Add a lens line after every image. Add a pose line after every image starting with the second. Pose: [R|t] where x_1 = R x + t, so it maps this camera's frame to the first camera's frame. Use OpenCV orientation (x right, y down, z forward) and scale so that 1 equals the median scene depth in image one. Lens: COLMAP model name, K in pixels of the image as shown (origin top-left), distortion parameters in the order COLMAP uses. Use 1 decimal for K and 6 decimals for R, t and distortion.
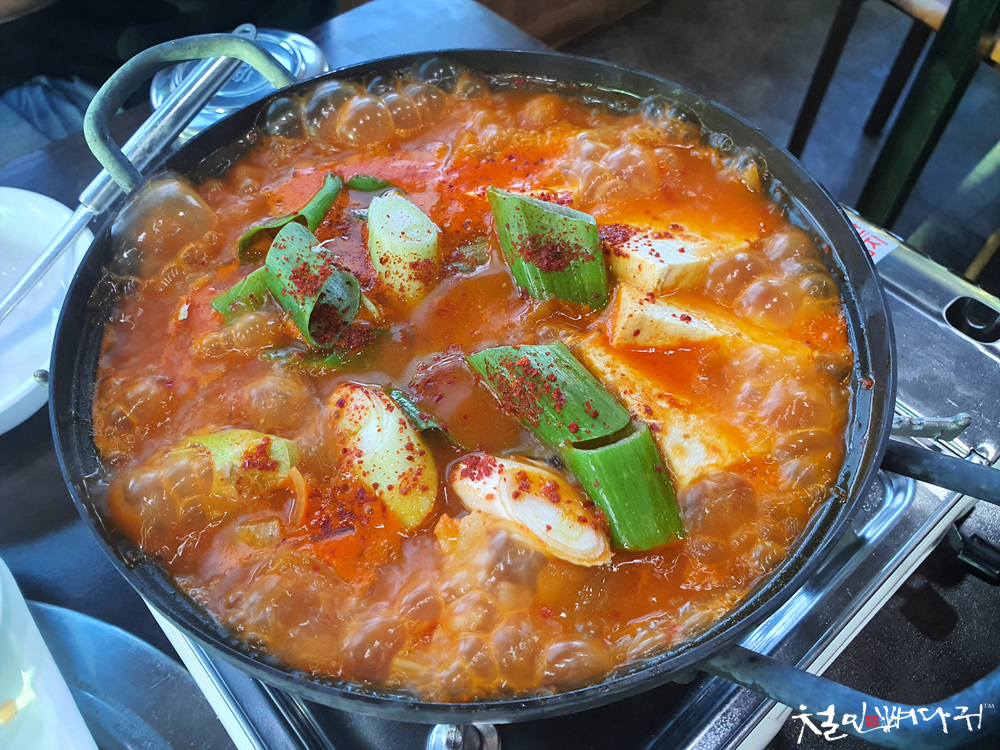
lens RADIAL K [[786.9, 0, 499.6], [0, 786.9, 372.2], [0, 0, 1]] dist [-0.000066, 0.000278]
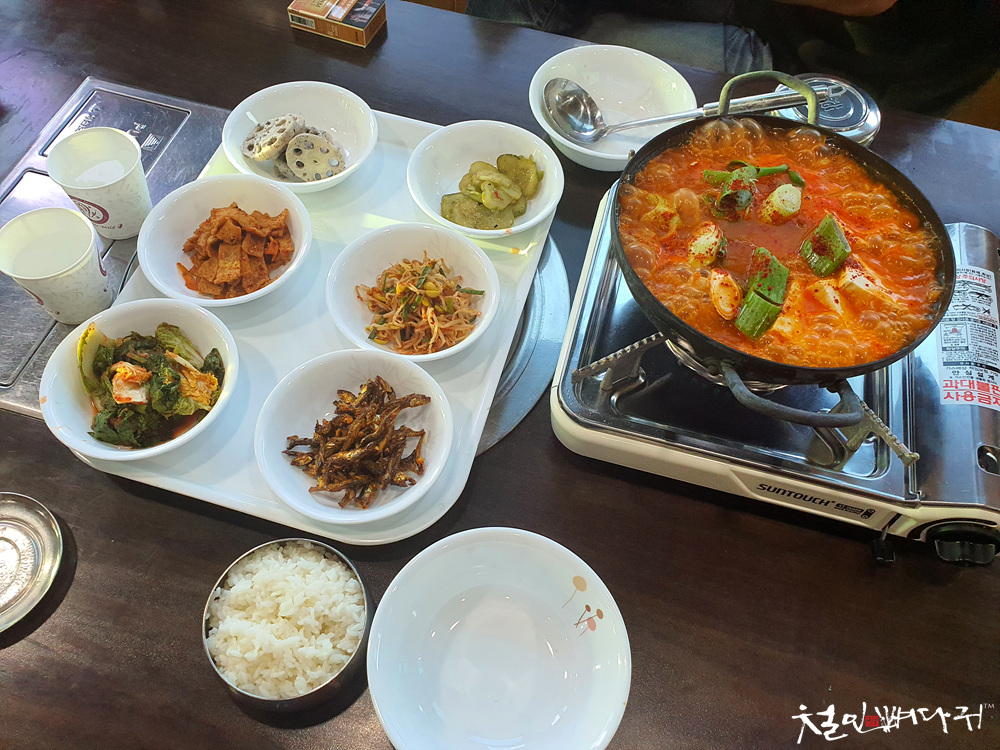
lens RADIAL K [[786.9, 0, 501.1], [0, 786.9, 376.9], [0, 0, 1]] dist [-0.000066, 0.000278]
pose [[0.556641, 0.722943, -0.409273, 0.733060], [-0.708254, 0.670463, 0.221034, 0.245399], [0.434197, 0.166833, 0.885234, -1.297493]]
